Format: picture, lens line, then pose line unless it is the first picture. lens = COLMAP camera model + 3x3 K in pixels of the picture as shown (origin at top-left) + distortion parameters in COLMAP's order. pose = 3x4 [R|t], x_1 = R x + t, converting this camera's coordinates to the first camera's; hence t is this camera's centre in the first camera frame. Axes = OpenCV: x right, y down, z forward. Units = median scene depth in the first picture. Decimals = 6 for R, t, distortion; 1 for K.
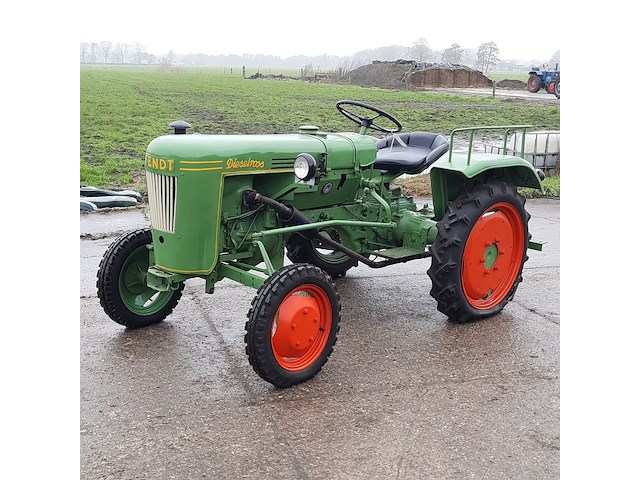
lens RADIAL K [[813.9, 0, 324.5], [0, 813.9, 237.6], [0, 0, 1]] dist [0.084605, 0.000000]
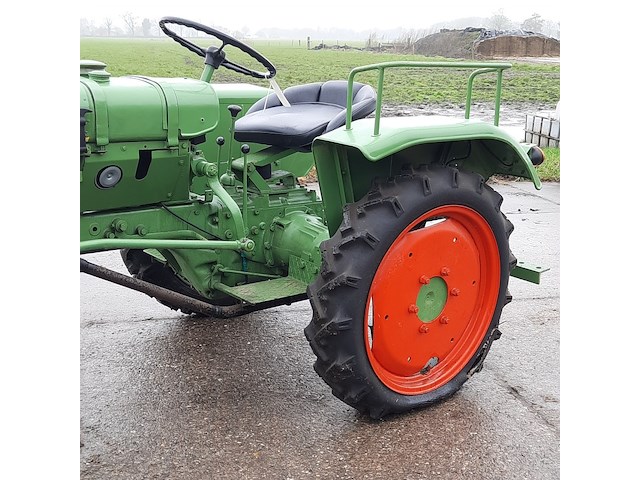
lens RADIAL K [[813.9, 0, 326.1], [0, 813.9, 237.1], [0, 0, 1]] dist [0.084605, 0.000000]
pose [[0.996002, 0.015632, -0.087955, 0.189730], [-0.012985, 0.999448, 0.030586, -0.038388], [0.088385, -0.029321, 0.995655, 0.464359]]
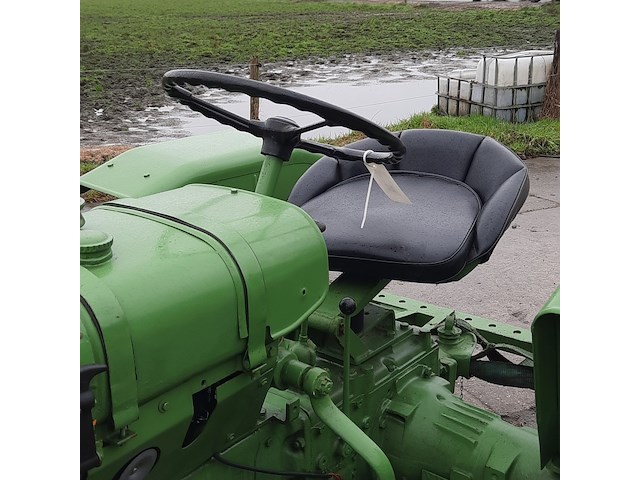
lens RADIAL K [[813.9, 0, 321.0], [0, 813.9, 227.7], [0, 0, 1]] dist [0.084605, 0.000000]
pose [[0.991638, -0.082700, 0.099073, 0.037406], [0.073407, 0.992858, 0.094042, -0.144391], [-0.106143, -0.085983, 0.990626, 0.754532]]
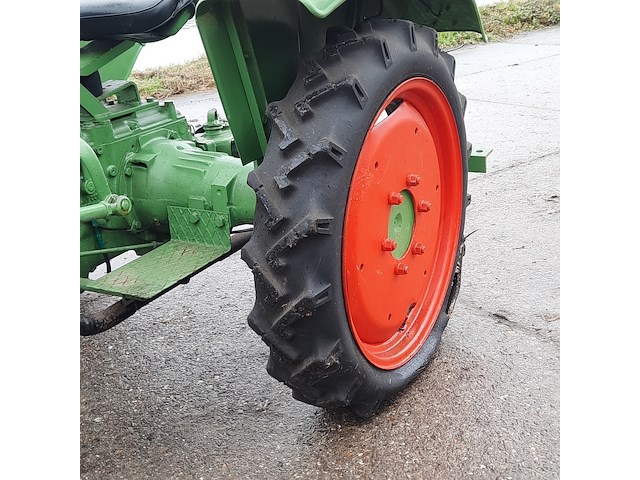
lens RADIAL K [[813.9, 0, 325.6], [0, 813.9, 240.3], [0, 0, 1]] dist [0.084605, 0.000000]
pose [[0.956627, -0.208875, 0.203065, 0.095999], [0.178594, 0.971210, 0.157654, -0.038651], [-0.230149, -0.114550, 0.966390, 0.677507]]
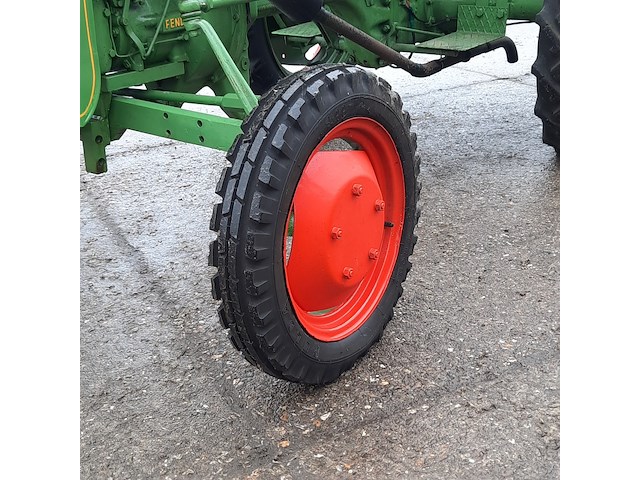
lens RADIAL K [[813.9, 0, 319.7], [0, 813.9, 236.2], [0, 0, 1]] dist [0.084605, 0.000000]
pose [[0.985655, -0.140628, 0.093318, -0.064776], [0.120776, 0.973931, 0.192019, 0.029887], [-0.117888, -0.177994, 0.976945, 0.511504]]
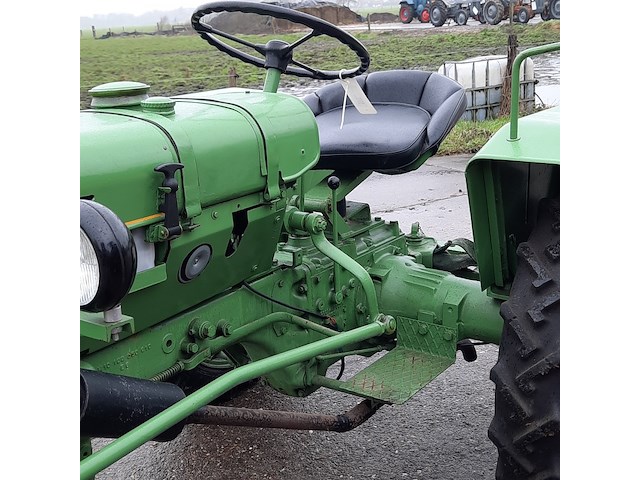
lens RADIAL K [[813.9, 0, 319.3], [0, 813.9, 240.4], [0, 0, 1]] dist [0.084605, 0.000000]
pose [[0.982758, -0.133203, 0.128234, 0.010806], [0.124899, 0.989641, 0.070788, -0.085451], [-0.136335, -0.053551, 0.989214, 0.644033]]
